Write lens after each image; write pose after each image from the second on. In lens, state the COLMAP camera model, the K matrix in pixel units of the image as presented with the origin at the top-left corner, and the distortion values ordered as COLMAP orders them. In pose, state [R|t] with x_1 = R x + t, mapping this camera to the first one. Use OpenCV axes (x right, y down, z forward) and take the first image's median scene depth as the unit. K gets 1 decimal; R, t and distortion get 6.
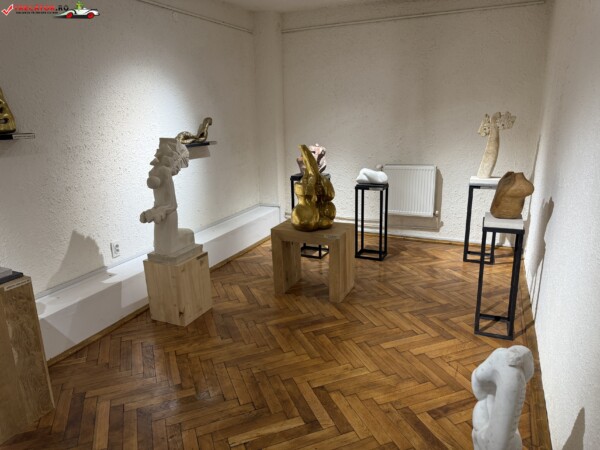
lens RADIAL K [[419.2, 0, 301.7], [0, 419.2, 226.4], [0, 0, 1]] dist [0.063331, -0.029606]
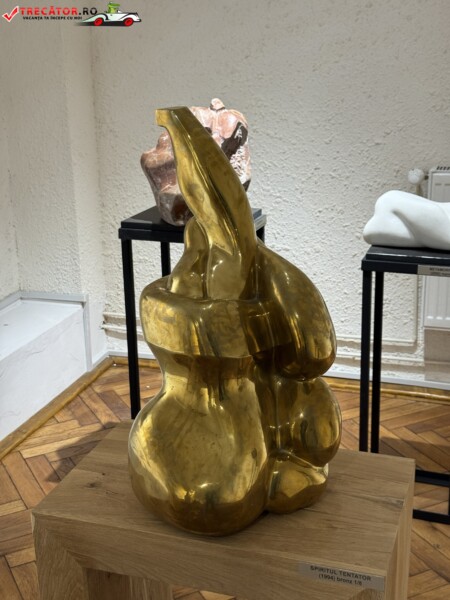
lens RADIAL K [[839.8, 0, 227.5], [0, 839.8, 302.4], [0, 0, 1]] dist [0.143731, 0.000000]
pose [[0.994546, -0.022550, 0.101834, -0.015921], [0.018073, 0.998838, 0.044670, -0.103849], [-0.102723, -0.042585, 0.993798, 0.521429]]
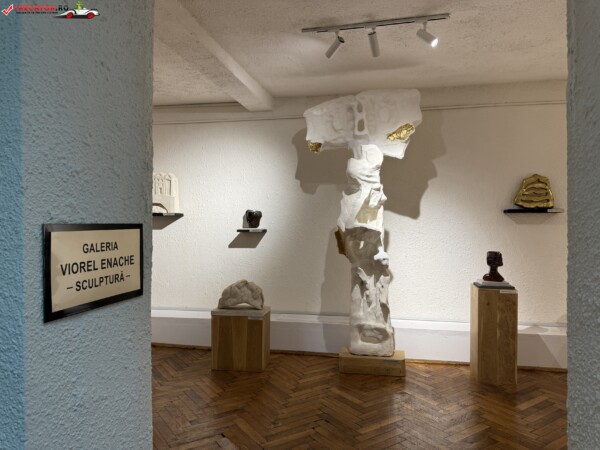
lens RADIAL K [[419.2, 0, 299.4], [0, 419.2, 223.7], [0, 0, 1]] dist [0.063331, -0.029606]
pose [[0.215564, 0.021080, -0.976262, 0.417373], [-0.257715, 0.965548, -0.036057, 0.080281], [0.941868, 0.259370, 0.213570, -0.100946]]
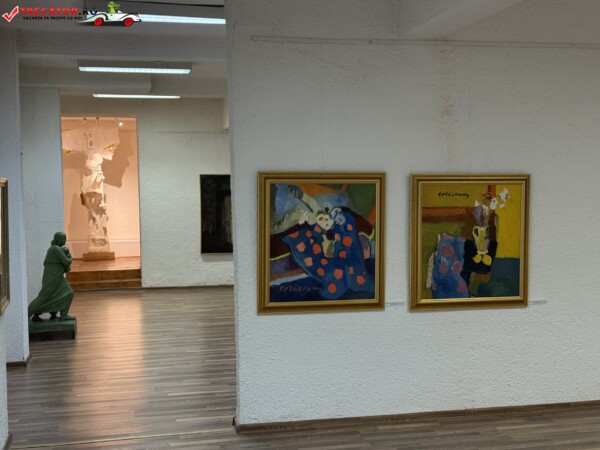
lens RADIAL K [[839.8, 0, 298.2], [0, 839.8, 222.1], [0, 0, 1]] dist [0.143731, 0.000000]
pose [[0.612540, 0.038950, -0.789480, 3.342048], [-0.202618, 0.973151, -0.109195, 0.404103], [0.764030, 0.226849, 0.603985, -1.434993]]
